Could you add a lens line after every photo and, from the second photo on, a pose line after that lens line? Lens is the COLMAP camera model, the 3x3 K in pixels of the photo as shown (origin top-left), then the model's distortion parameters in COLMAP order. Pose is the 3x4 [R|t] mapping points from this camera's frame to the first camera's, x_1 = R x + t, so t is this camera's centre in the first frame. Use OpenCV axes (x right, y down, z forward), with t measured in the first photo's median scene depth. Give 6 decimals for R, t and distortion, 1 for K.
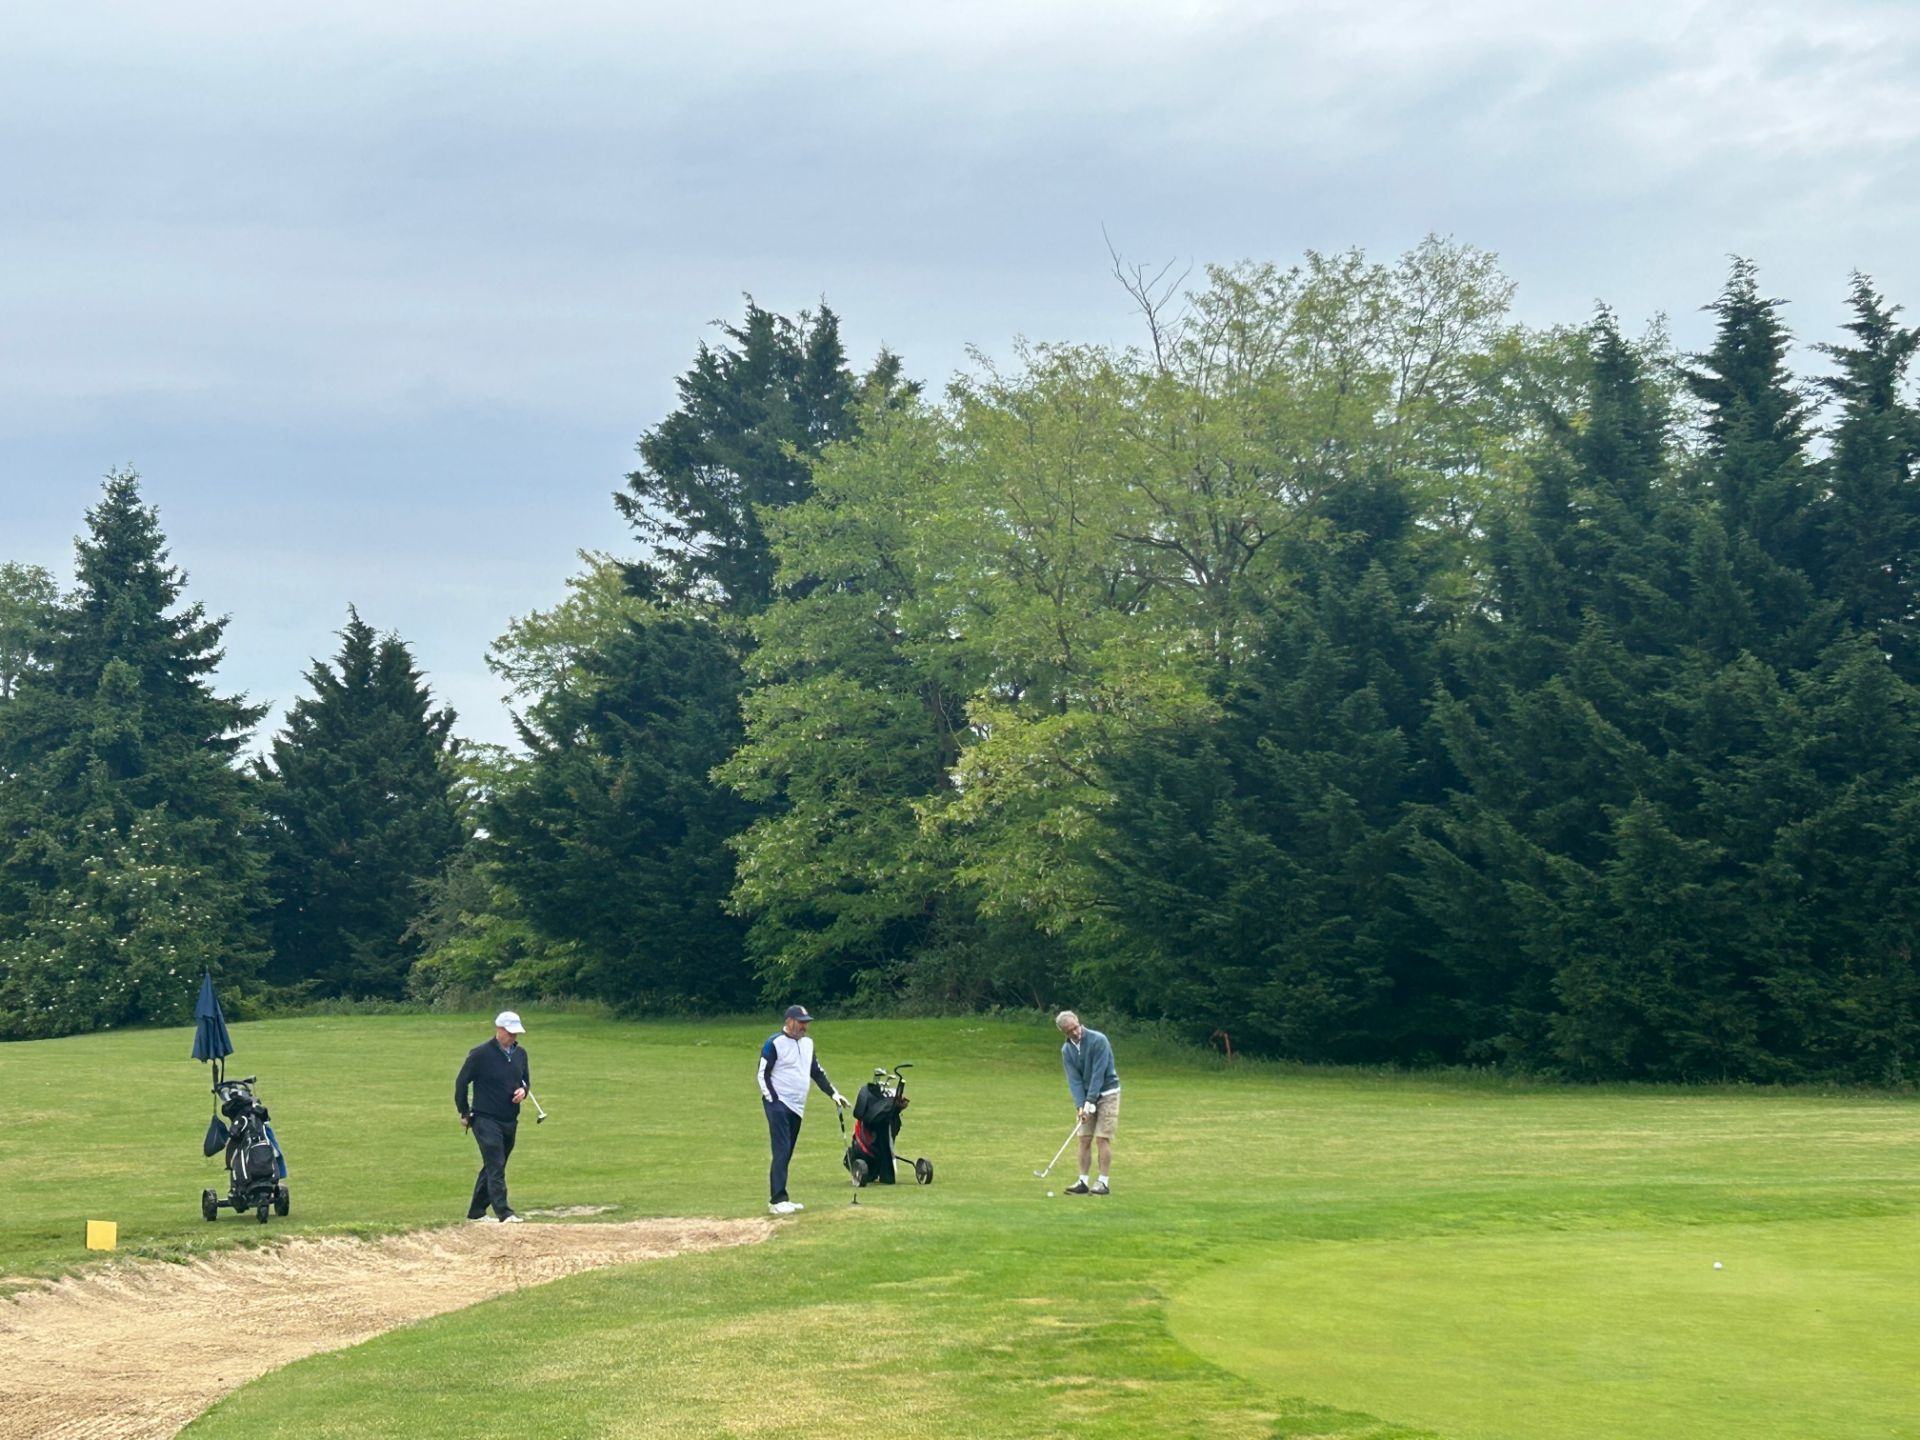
lens RADIAL K [[3257.2, 0, 948.8], [0, 3257.2, 746.2], [0, 0, 1]] dist [0.197617, -0.660627]
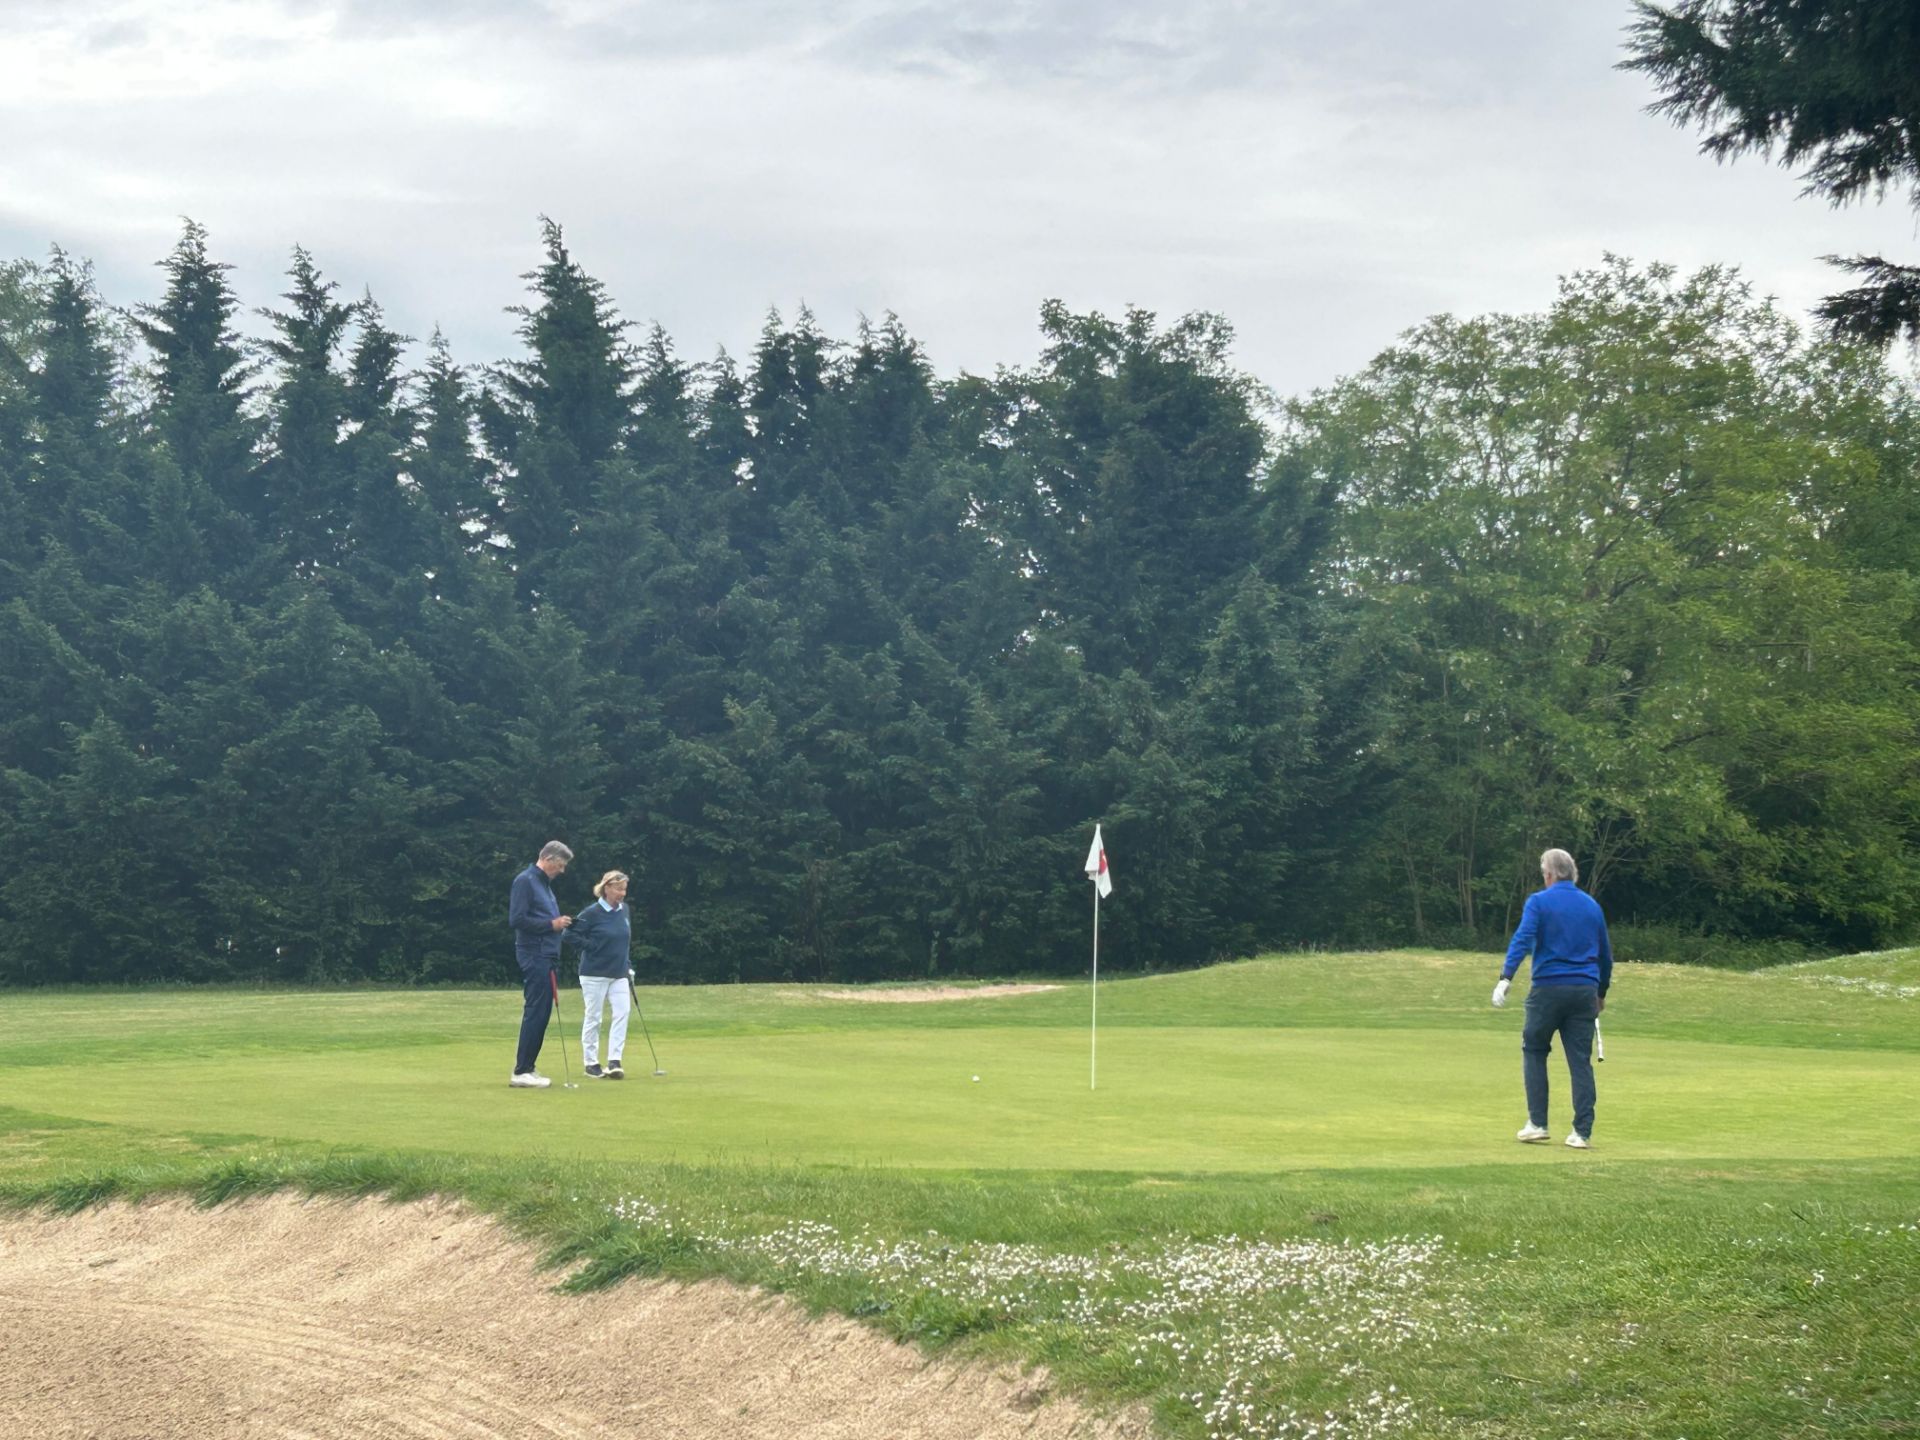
lens RADIAL K [[3345.5, 0, 957.4], [0, 3345.5, 750.6], [0, 0, 1]] dist [0.236944, -1.105215]
pose [[0.867245, 0.029851, 0.496987, -0.087479], [-0.038191, 0.999249, 0.006623, 0.008059], [-0.496416, -0.024724, 0.867733, -0.090076]]
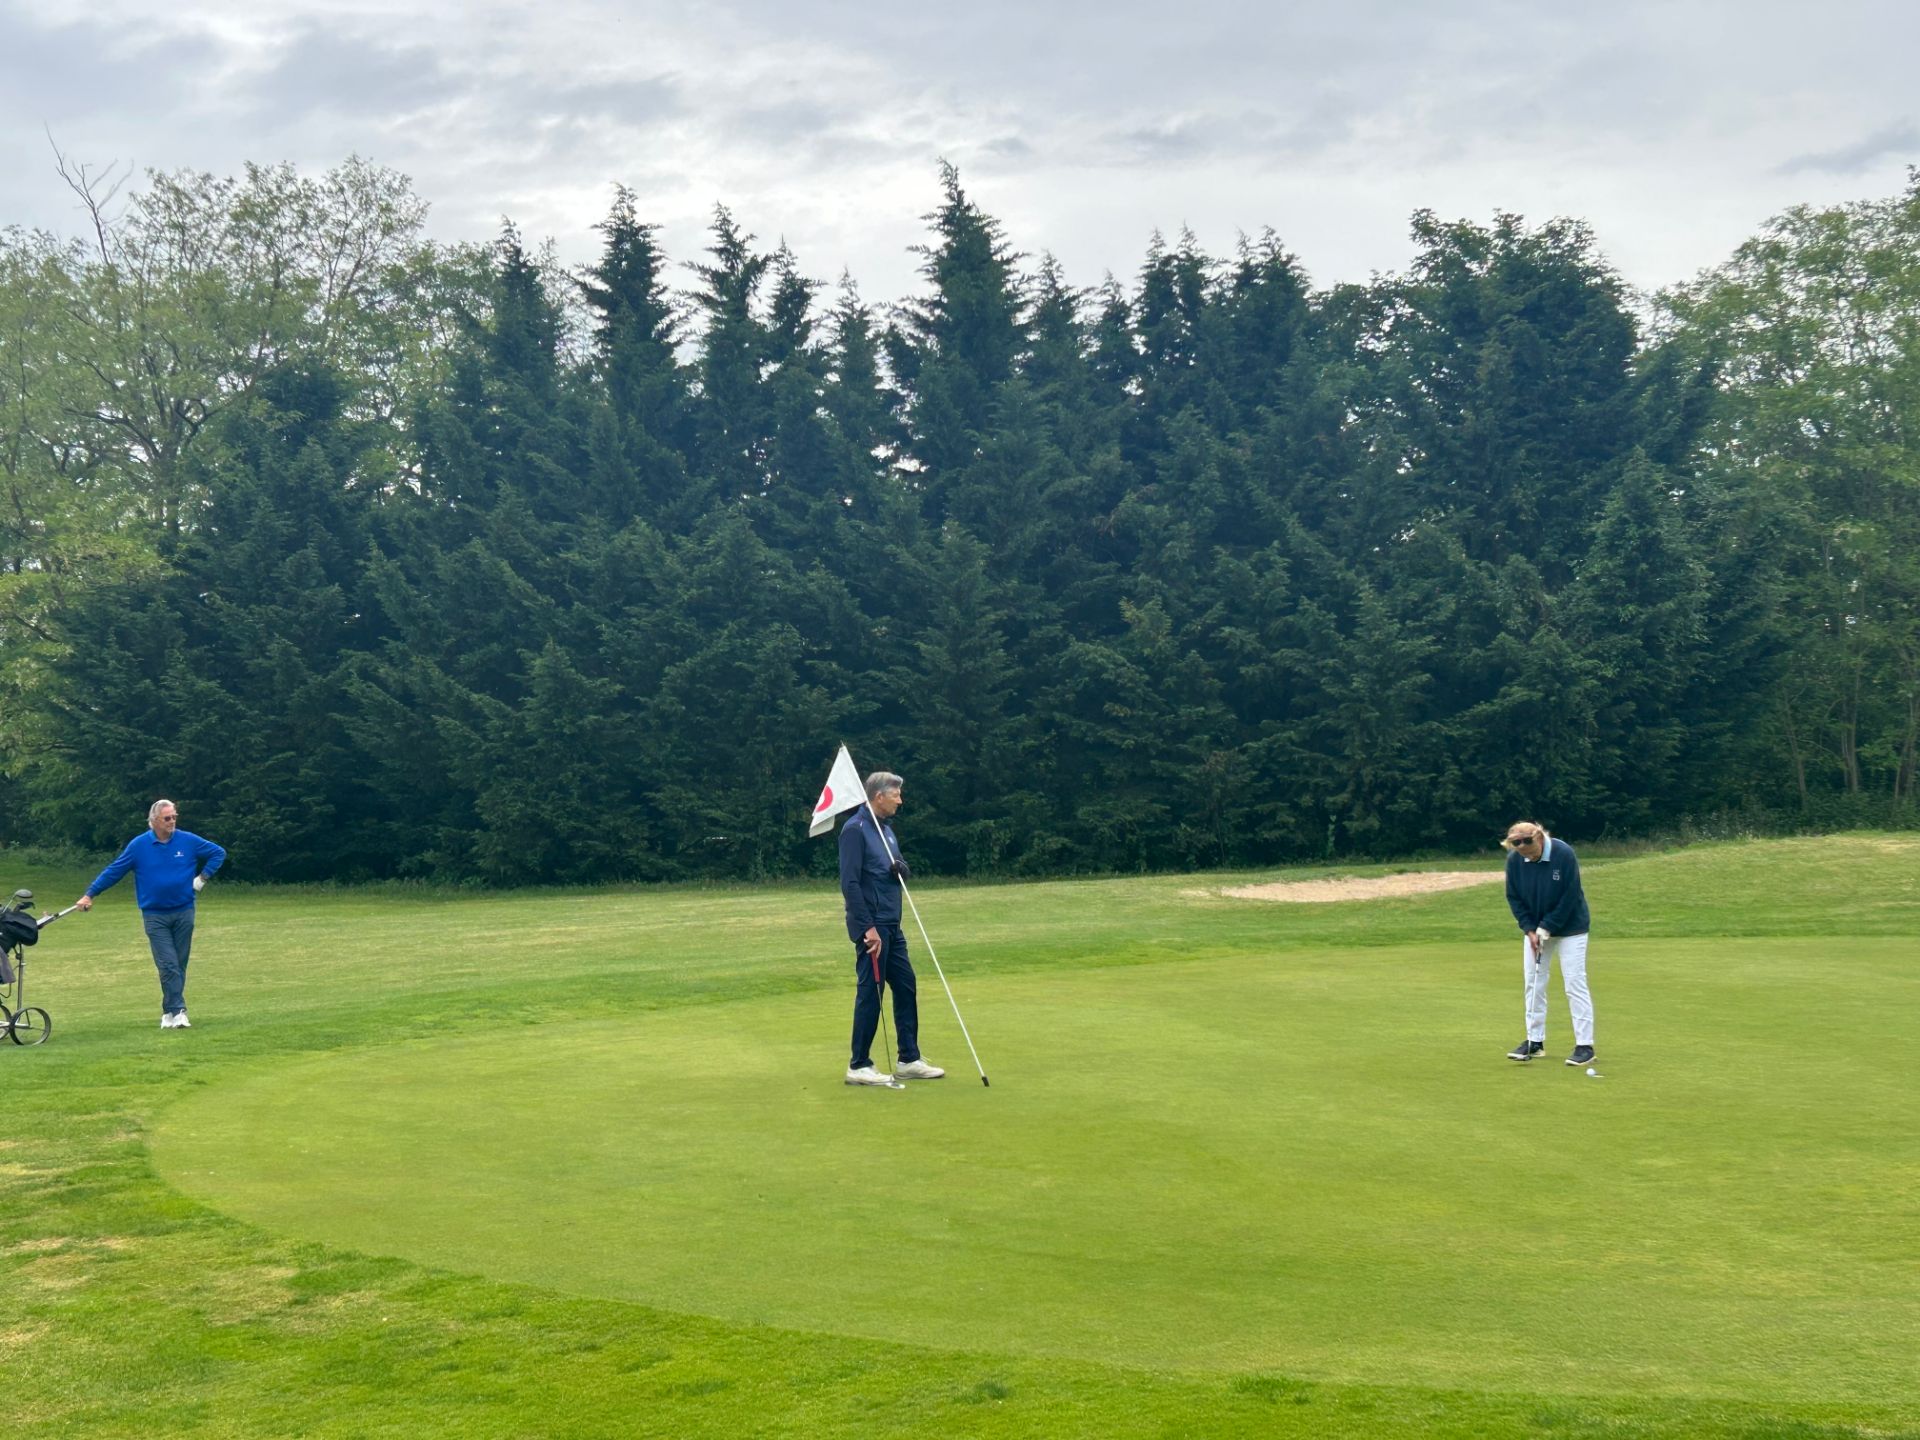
lens RADIAL K [[2577.8, 0, 931.3], [0, 2577.8, 729.7], [0, 0, 1]] dist [0.200976, -0.669182]
pose [[0.932053, -0.018143, 0.361867, 0.002596], [0.003896, 0.999190, 0.040061, 0.009335], [-0.362301, -0.035930, 0.931369, 0.084083]]
